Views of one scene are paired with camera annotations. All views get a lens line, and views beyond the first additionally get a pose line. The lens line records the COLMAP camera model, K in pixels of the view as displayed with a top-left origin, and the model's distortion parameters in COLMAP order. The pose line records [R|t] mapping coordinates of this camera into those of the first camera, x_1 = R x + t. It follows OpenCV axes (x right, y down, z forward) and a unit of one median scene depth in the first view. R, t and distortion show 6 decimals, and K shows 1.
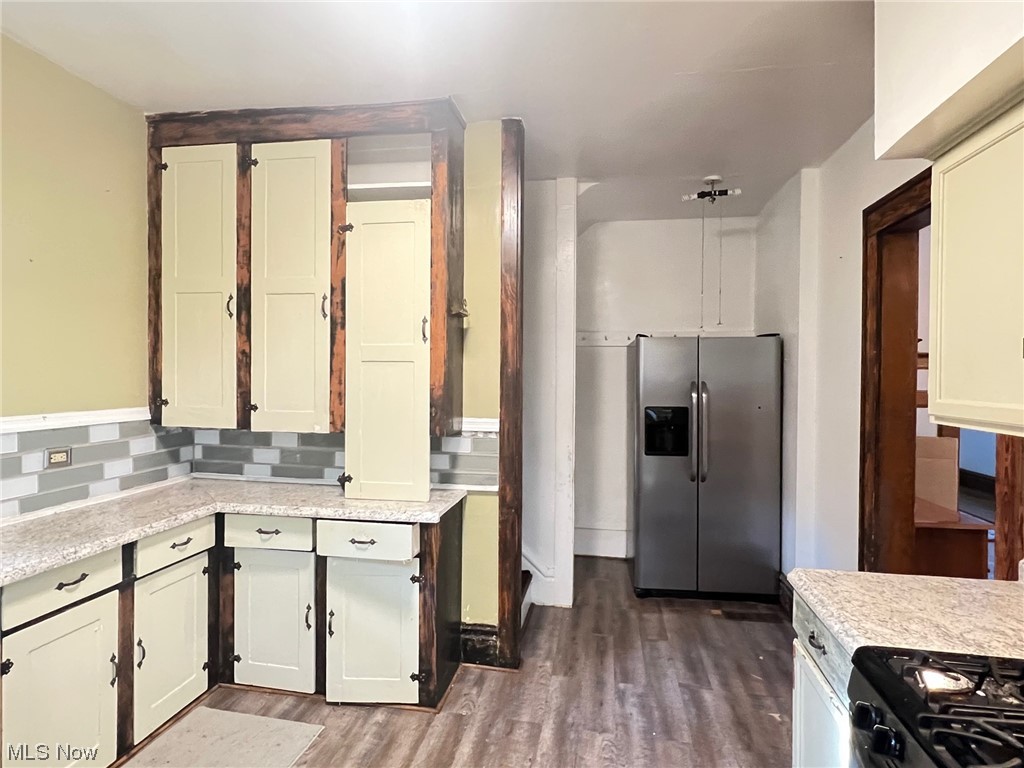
lens RADIAL K [[575.0, 0, 507.3], [0, 575.0, 384.0], [0, 0, 1]] dist [-0.002959, 0.000150]
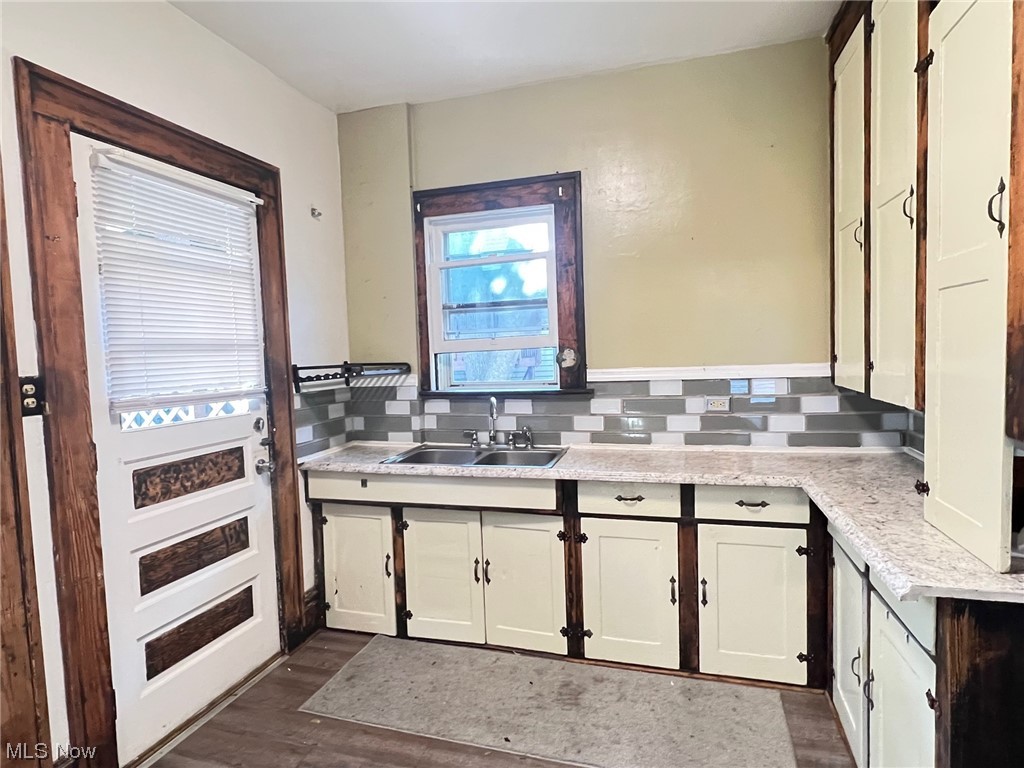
lens RADIAL K [[575.0, 0, 507.3], [0, 575.0, 384.0], [0, 0, 1]] dist [-0.002959, 0.000150]
pose [[-0.115996, 0.055986, -0.991671, 0.372791], [0.019531, 0.998346, 0.054078, 0.015089], [0.993058, -0.013096, -0.116897, 0.648159]]
